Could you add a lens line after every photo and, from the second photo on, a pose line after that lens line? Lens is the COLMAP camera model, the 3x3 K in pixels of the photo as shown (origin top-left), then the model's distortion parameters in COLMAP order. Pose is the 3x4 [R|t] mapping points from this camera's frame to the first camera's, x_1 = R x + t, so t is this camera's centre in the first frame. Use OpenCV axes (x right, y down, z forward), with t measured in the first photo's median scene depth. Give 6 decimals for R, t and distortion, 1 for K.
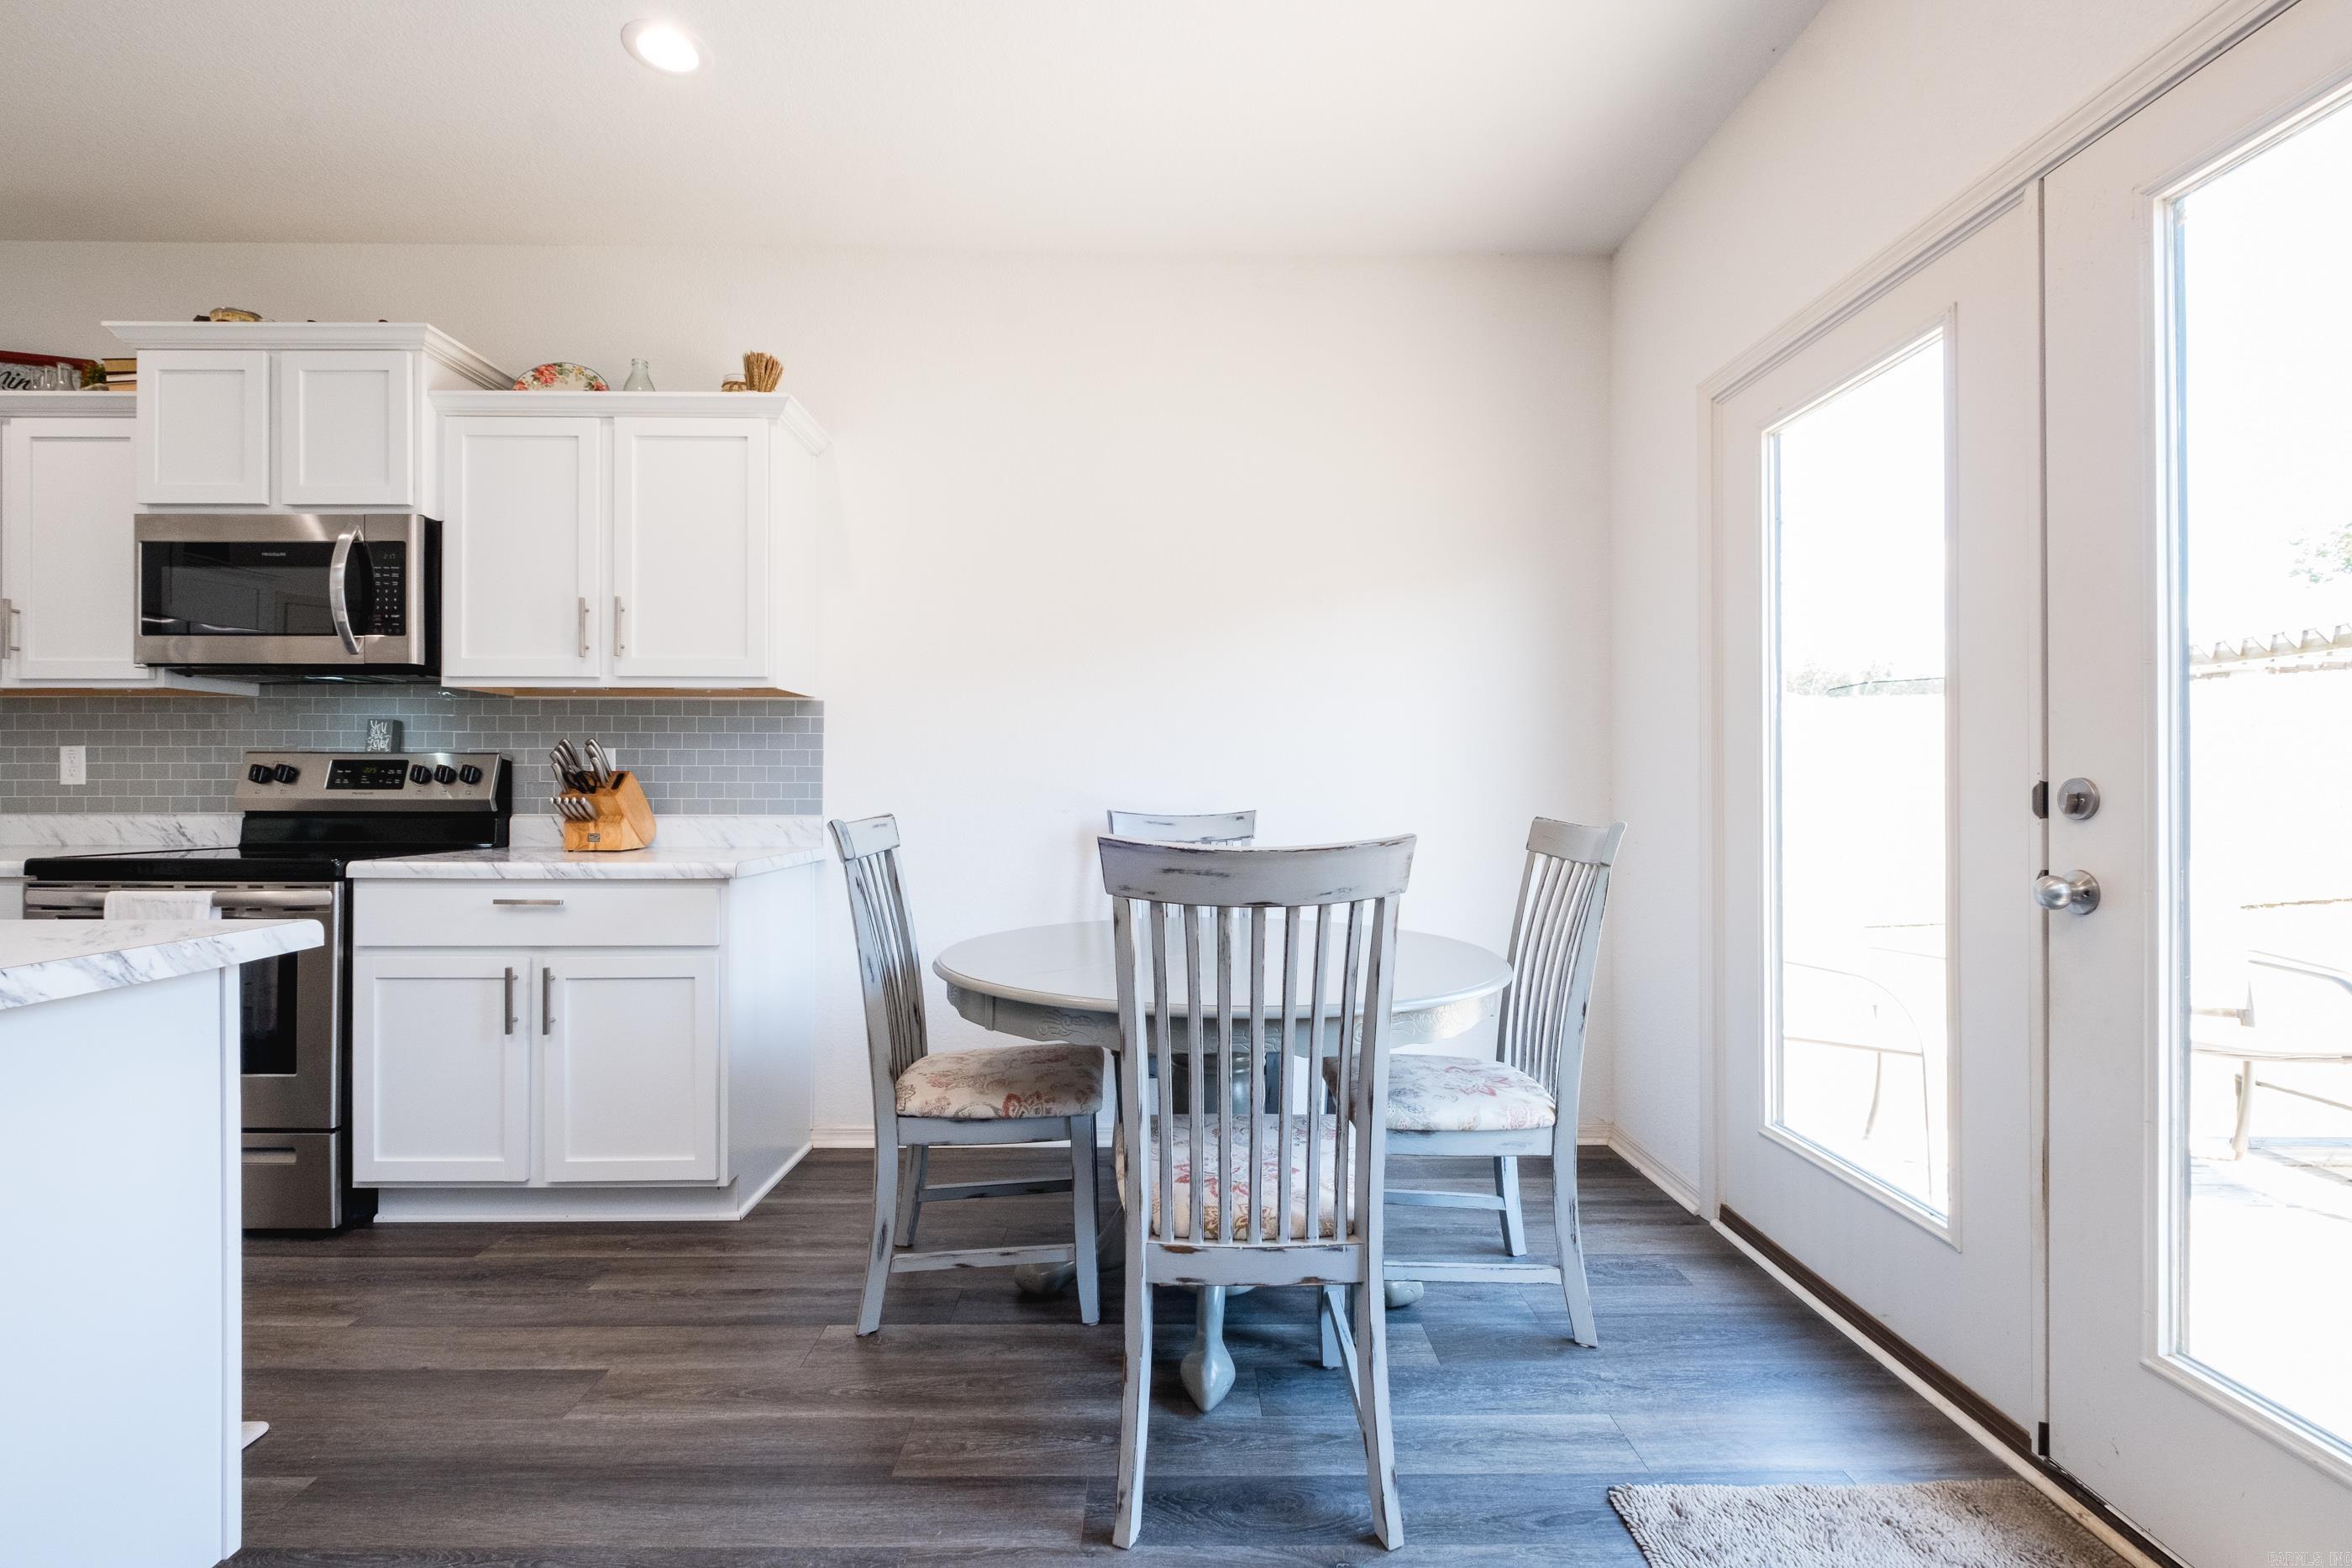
lens RADIAL K [[1024.6, 0, 1188.4], [0, 1024.6, 782.1], [0, 0, 1]] dist [0.007528, -0.004468]
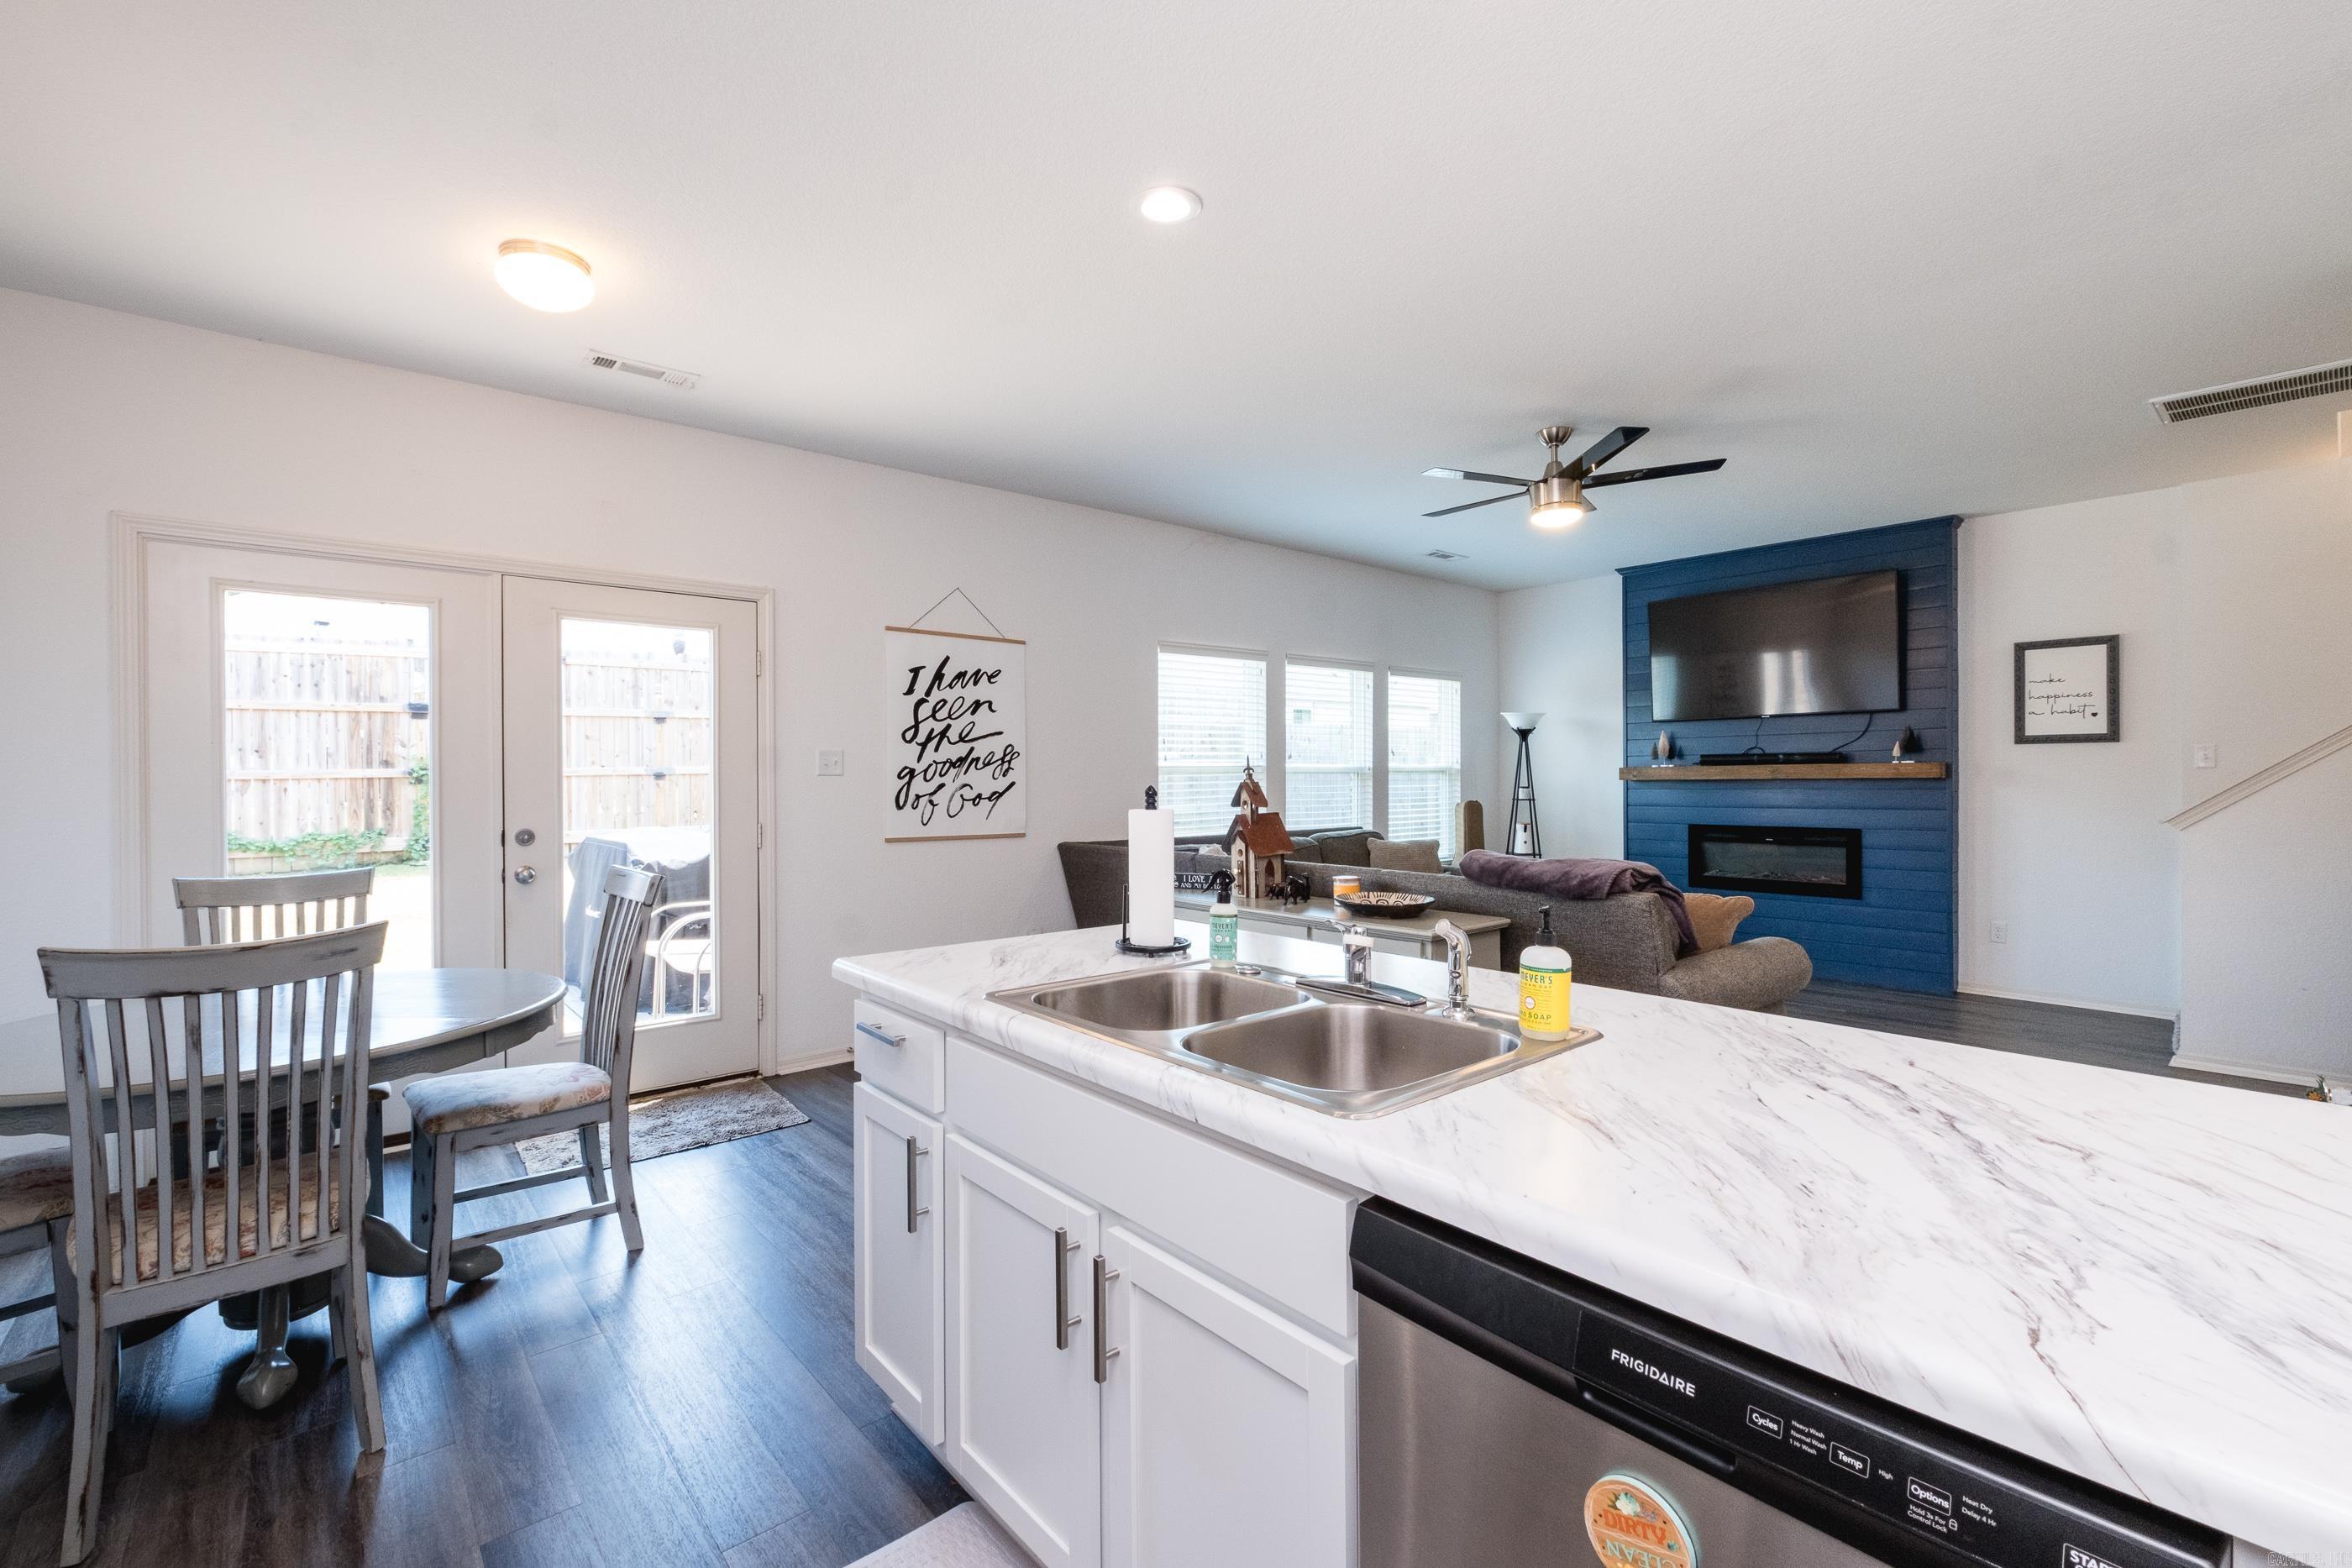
lens RADIAL K [[1024.6, 0, 1191.5], [0, 1024.6, 783.3], [0, 0, 1]] dist [0.007528, -0.004468]
pose [[-0.647659, -0.003127, 0.761924, -1.279661], [0.003653, 0.999967, 0.007209, -0.077602], [-0.761922, 0.007452, -0.647626, 0.854992]]
